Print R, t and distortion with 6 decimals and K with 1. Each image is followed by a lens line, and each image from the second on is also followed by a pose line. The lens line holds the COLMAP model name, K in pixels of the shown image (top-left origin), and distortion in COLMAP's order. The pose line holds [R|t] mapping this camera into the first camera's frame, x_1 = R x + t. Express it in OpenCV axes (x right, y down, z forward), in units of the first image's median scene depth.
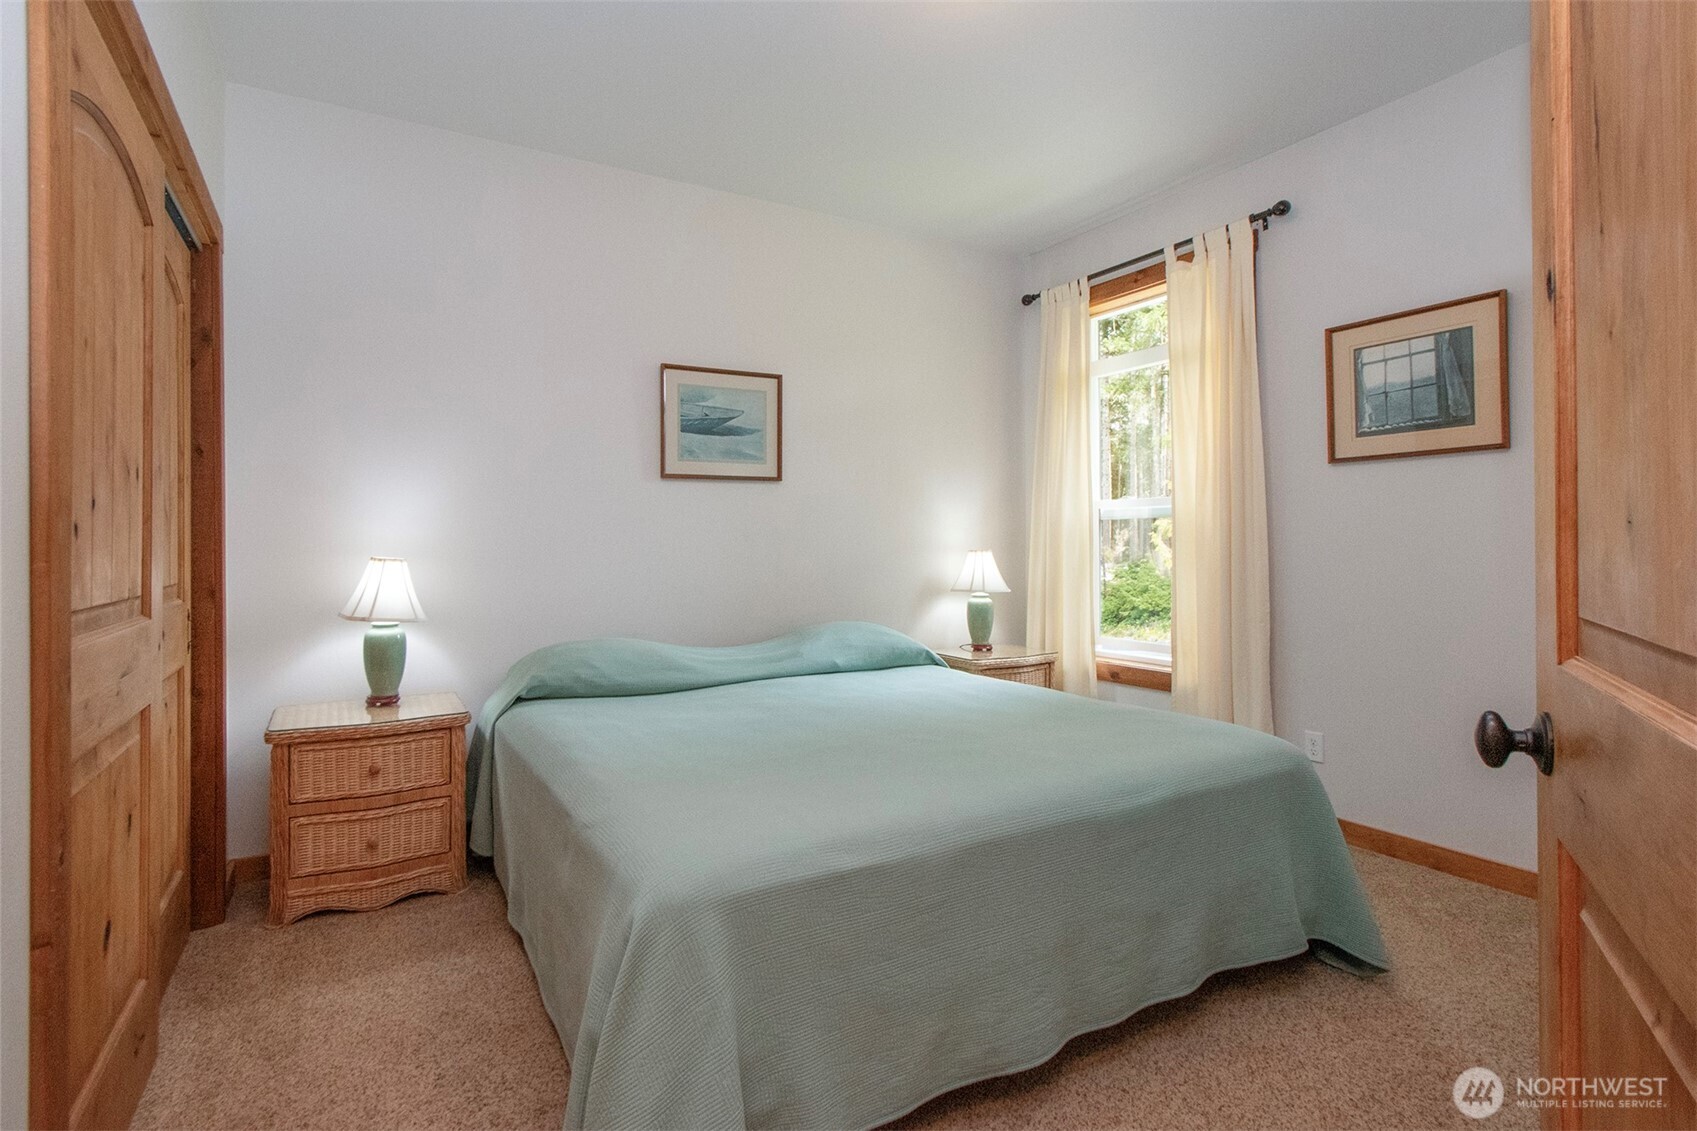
lens RADIAL K [[818.2, 0, 842.6], [0, 818.2, 536.0], [0, 0, 1]] dist [-0.000558, -0.000566]
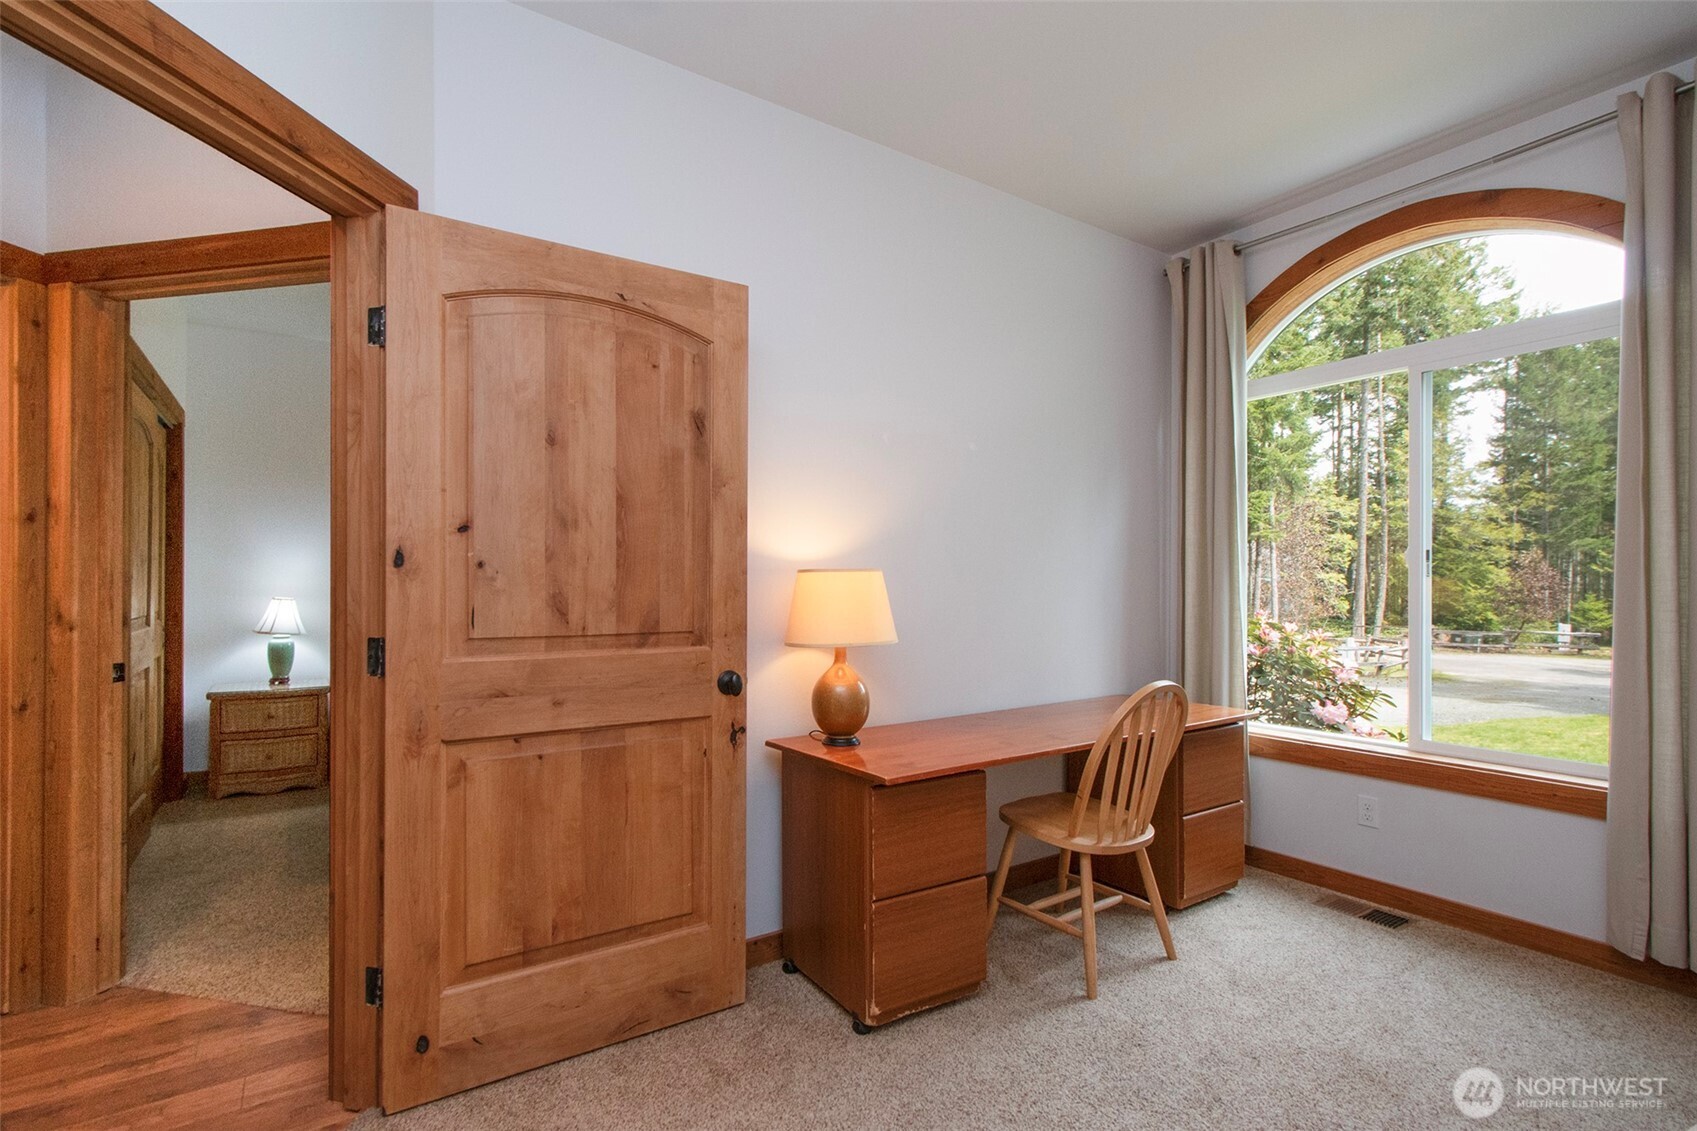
lens RADIAL K [[787.7, 0, 847.9], [0, 787.7, 577.8], [0, 0, 1]] dist [0.001168, -0.001008]
pose [[0.997968, 0.009008, 0.063077, 0.488562], [-0.009018, 0.999959, -0.000124, -0.024112], [-0.063076, -0.000445, 0.998009, -0.678791]]
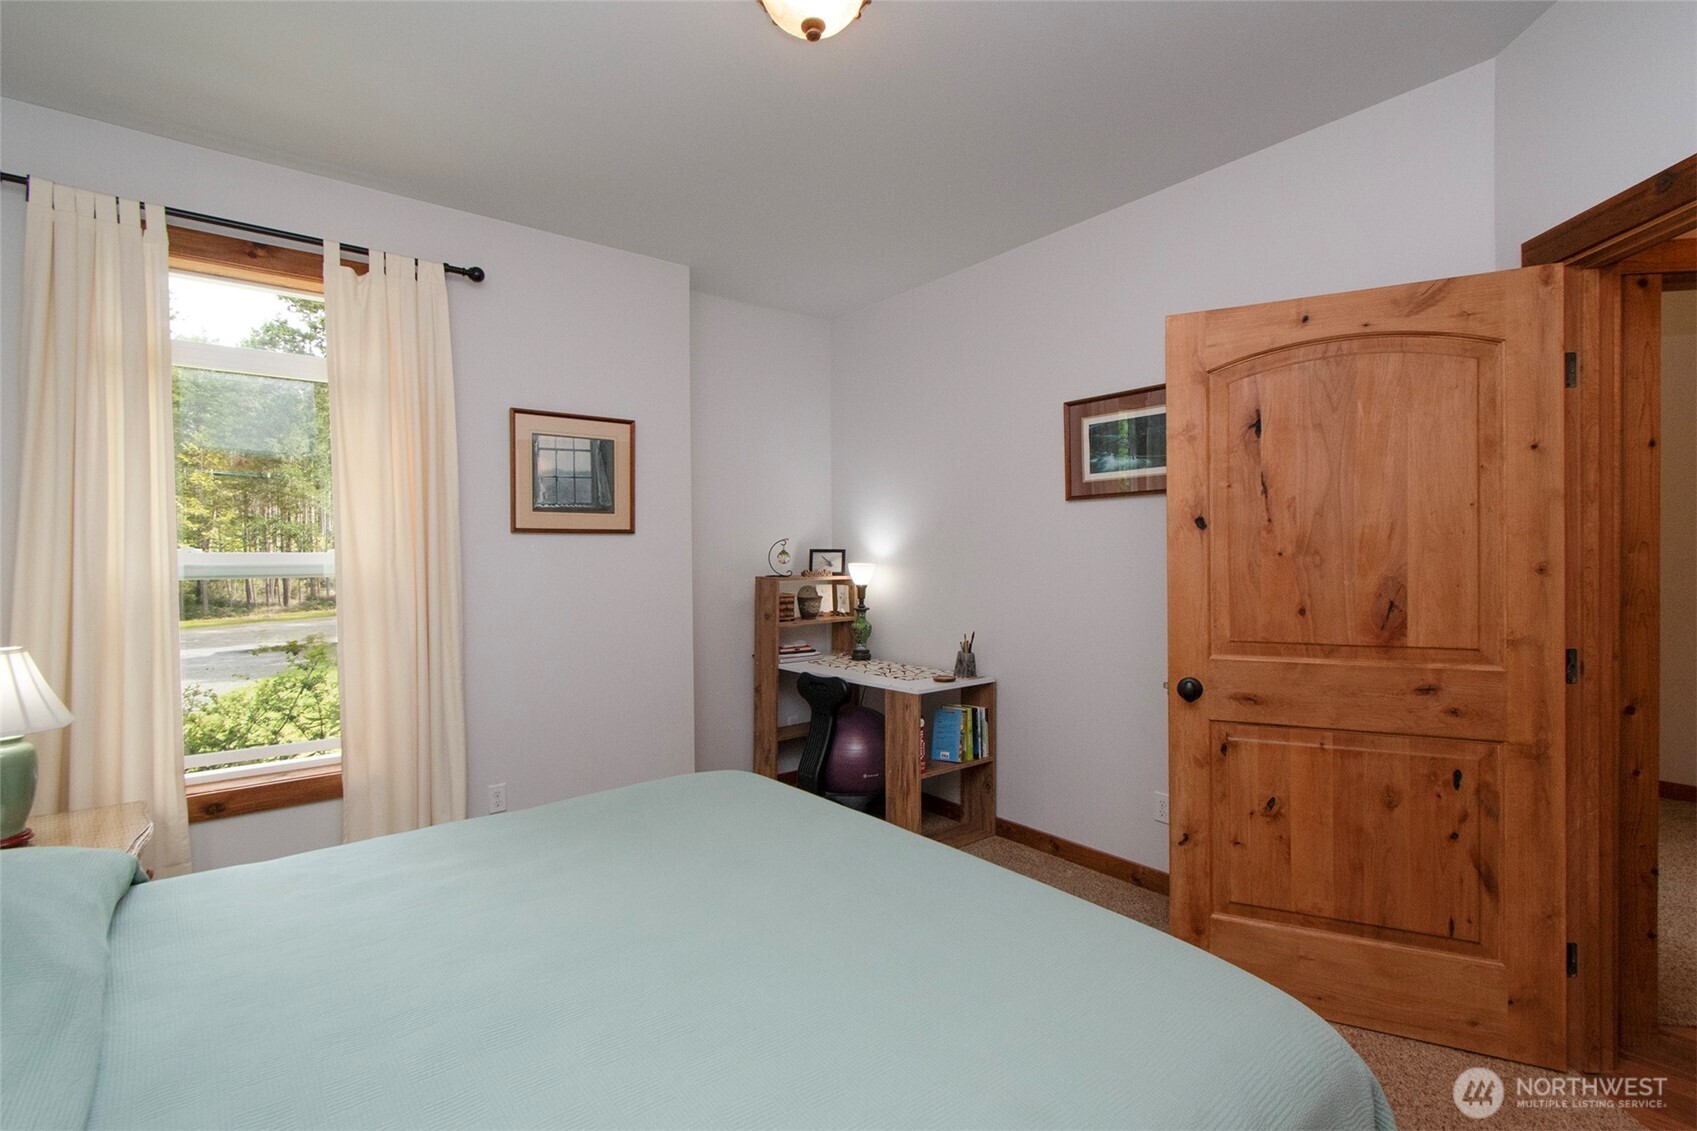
lens RADIAL K [[787.7, 0, 847.9], [0, 787.7, 577.8], [0, 0, 1]] dist [0.001168, -0.001008]
pose [[-0.145514, -0.018123, 0.989190, -0.566935], [-0.001202, 0.999835, 0.018141, -0.053187], [-0.989356, 0.001451, -0.145511, 0.795306]]
